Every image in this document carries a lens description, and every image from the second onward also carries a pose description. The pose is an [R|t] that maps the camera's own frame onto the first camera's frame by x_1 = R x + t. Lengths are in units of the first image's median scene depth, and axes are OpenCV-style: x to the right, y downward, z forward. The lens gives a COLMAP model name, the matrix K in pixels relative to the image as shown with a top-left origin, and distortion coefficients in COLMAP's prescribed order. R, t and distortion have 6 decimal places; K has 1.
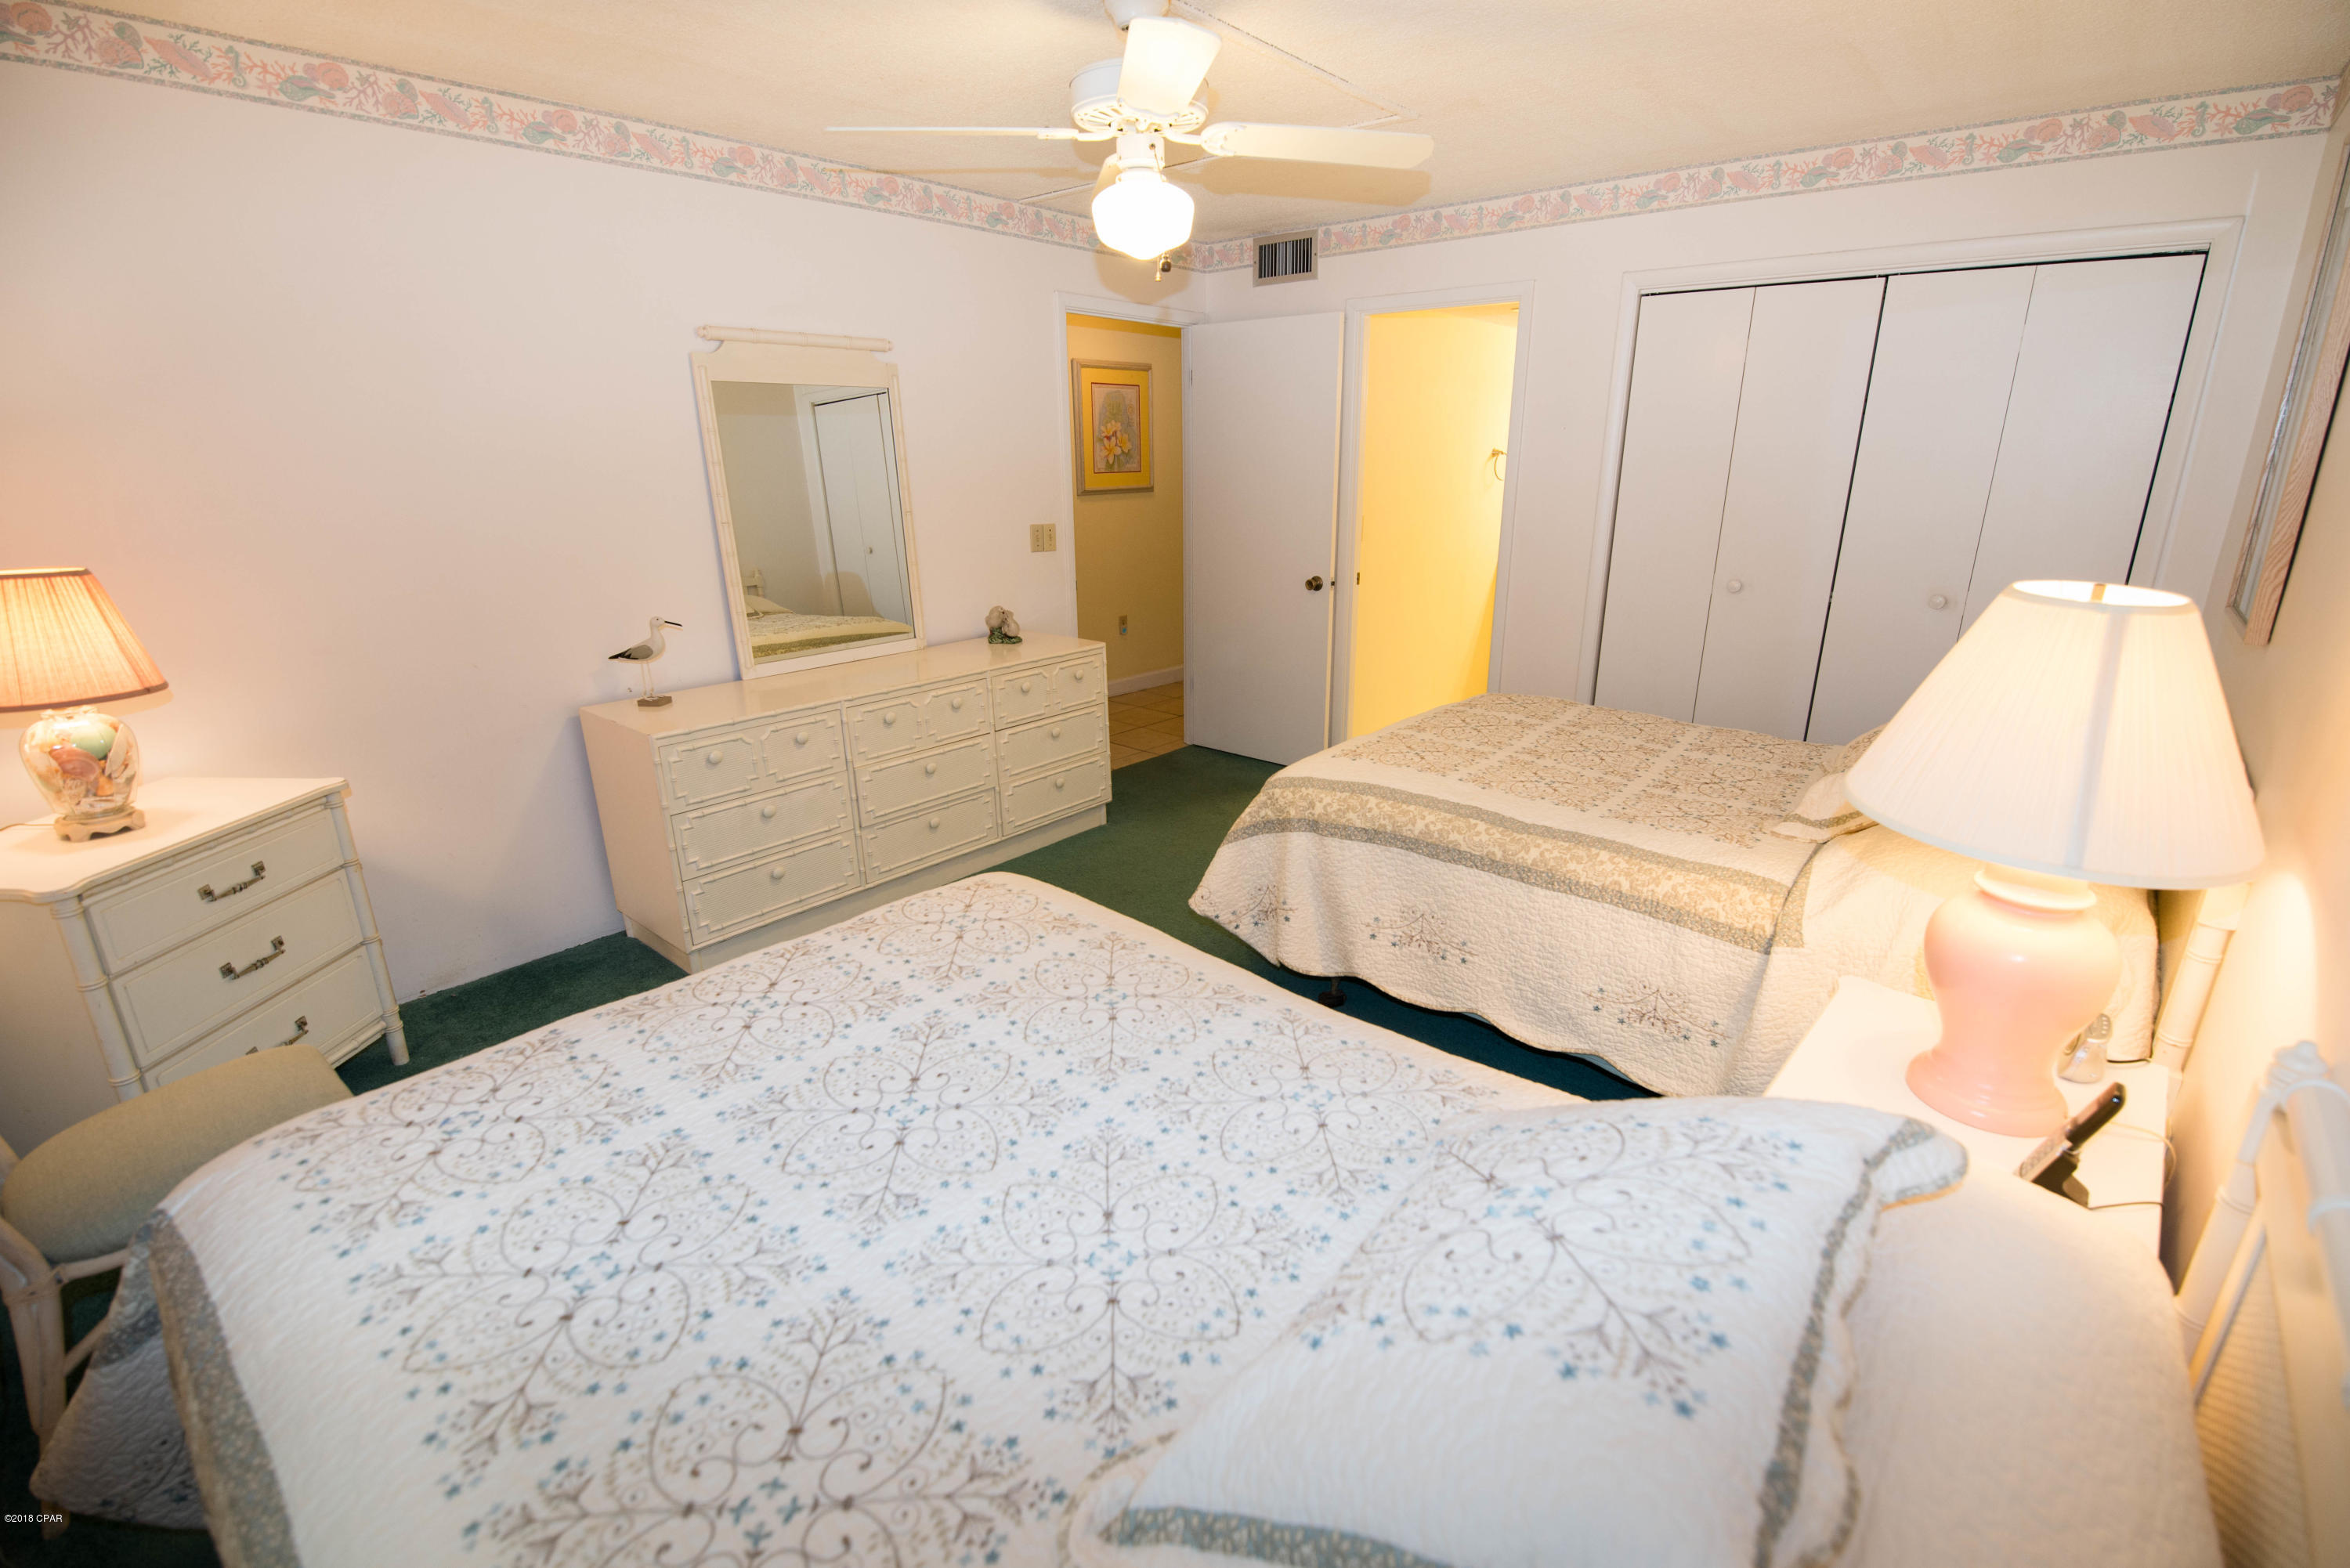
lens RADIAL K [[1073.5, 0, 1171.6], [0, 1073.5, 780.6], [0, 0, 1]] dist [-0.003922, -0.007246]
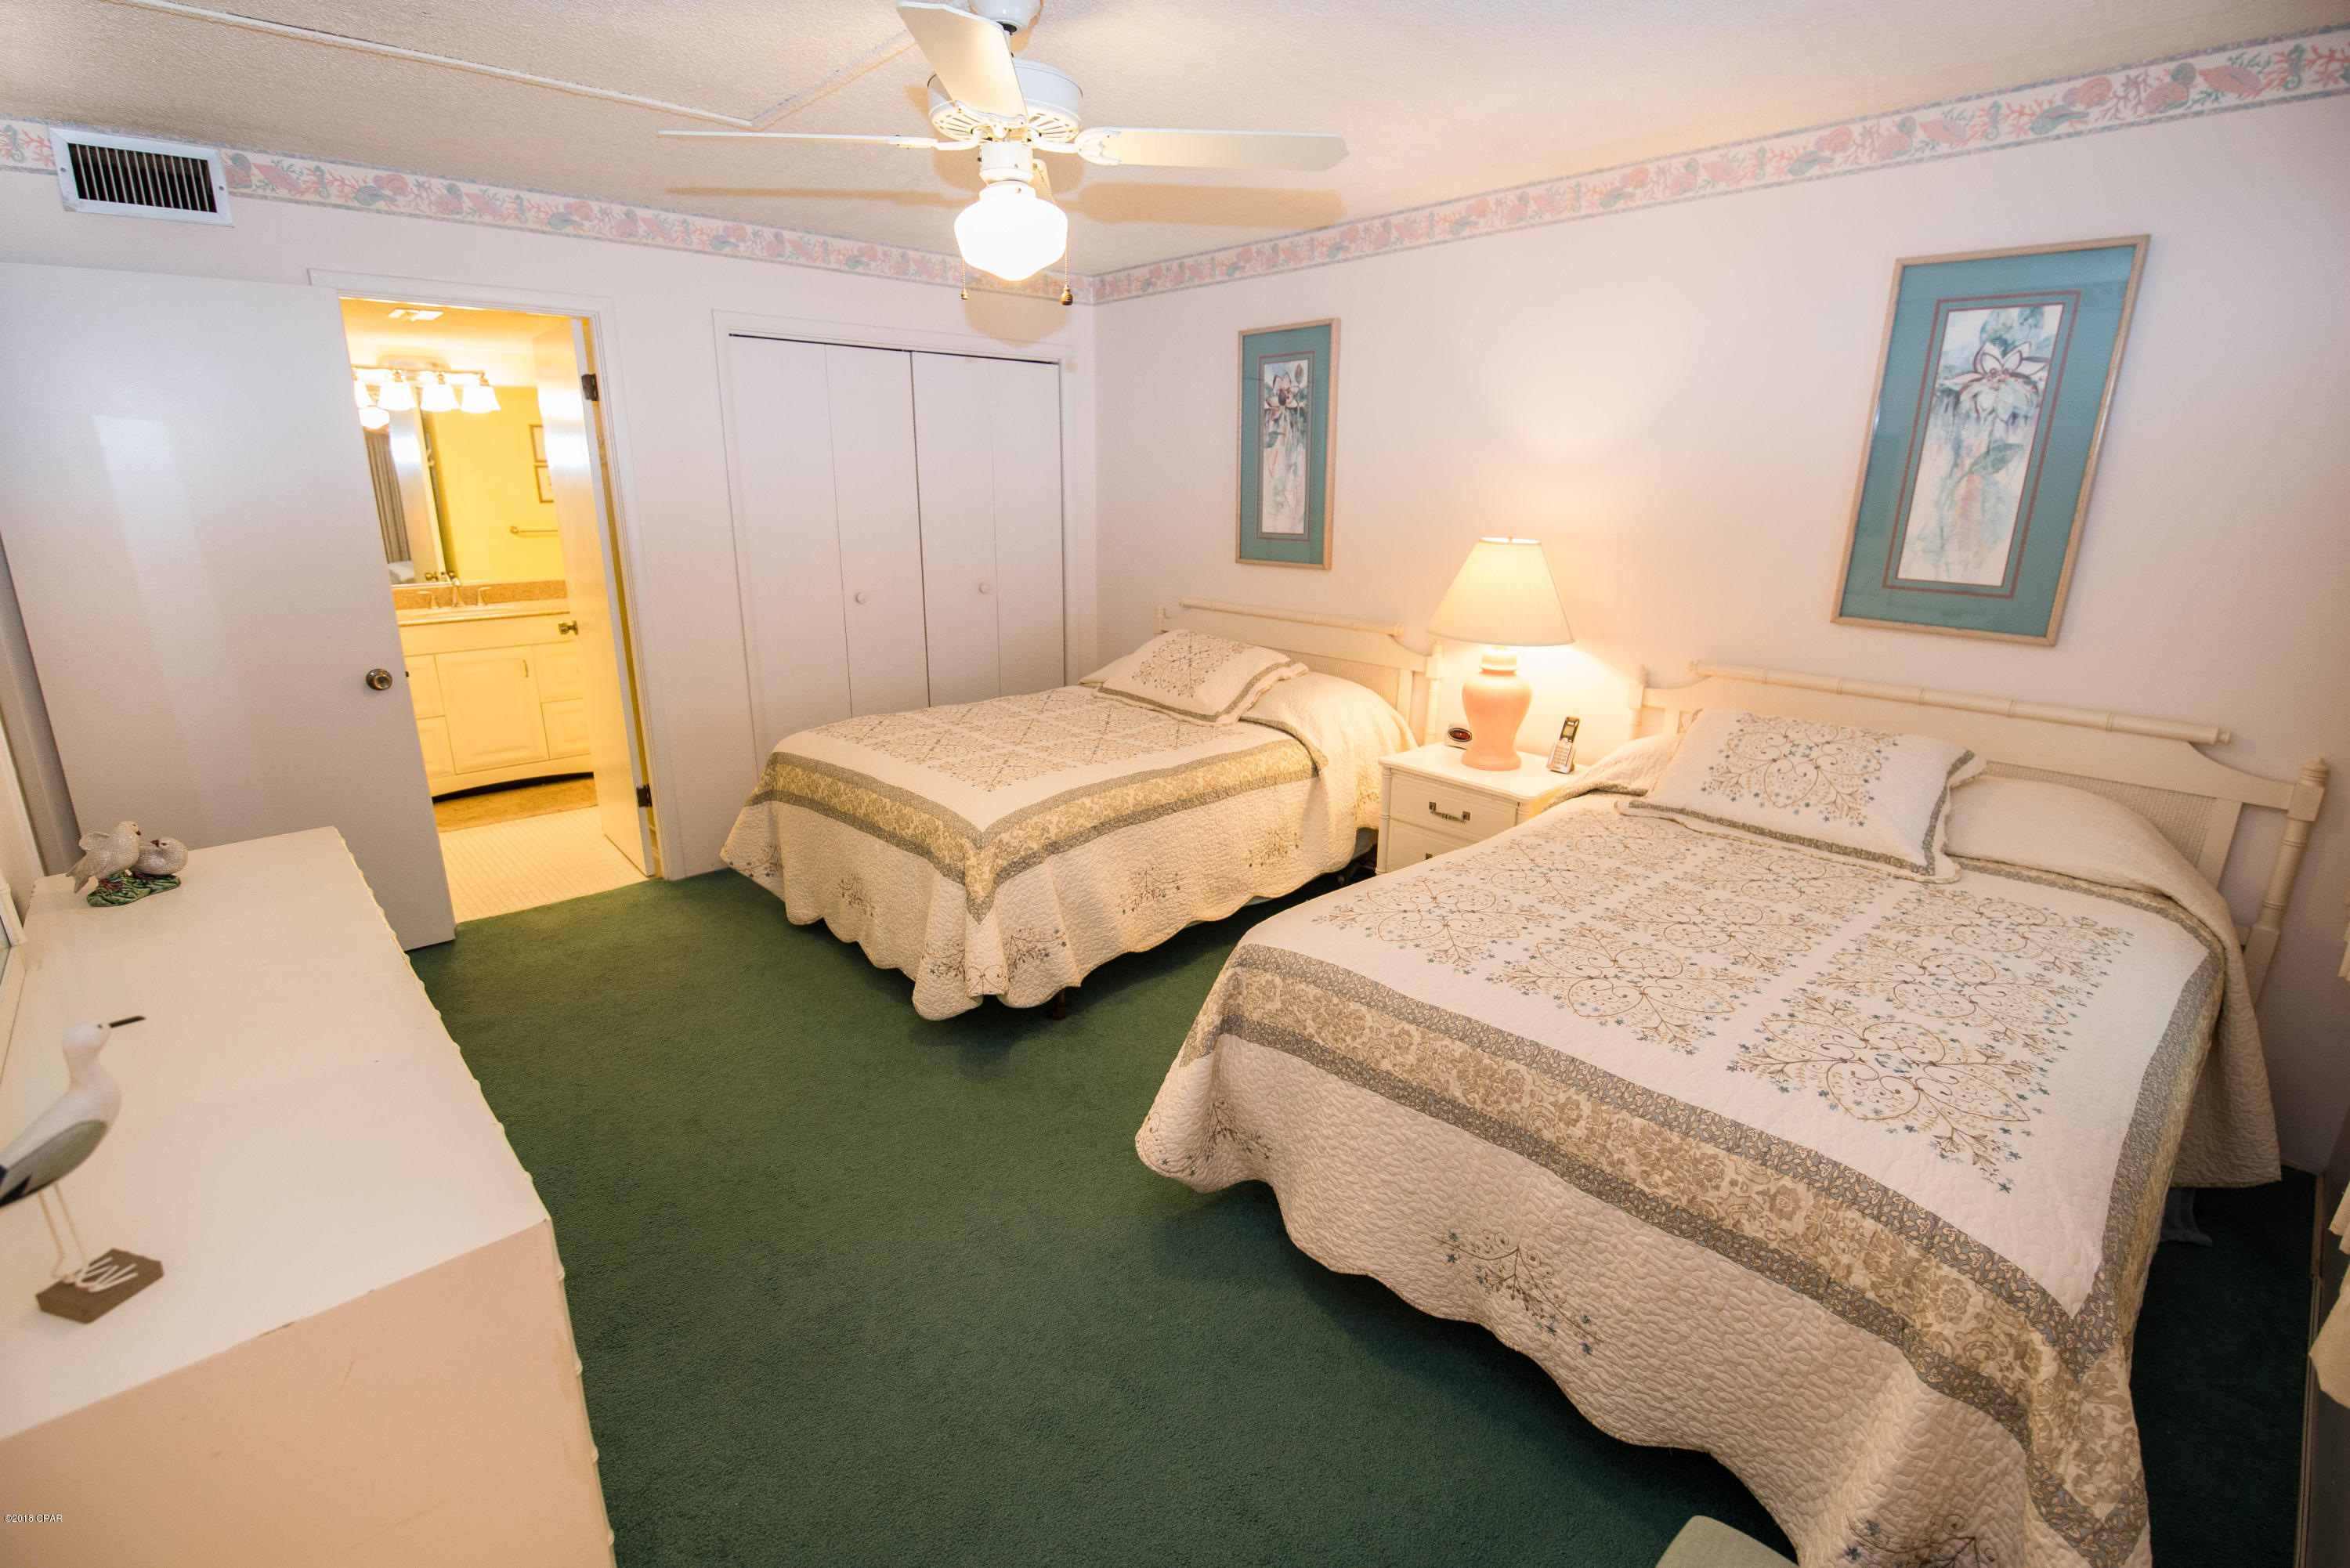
lens RADIAL K [[1073.5, 0, 1213.4], [0, 1073.5, 766.3], [0, 0, 1]] dist [-0.003922, -0.007246]
pose [[0.061389, -0.259634, 0.963754, -0.919910], [0.291353, 0.928184, 0.231493, -0.248301], [-0.954644, 0.266581, 0.132625, 0.768767]]
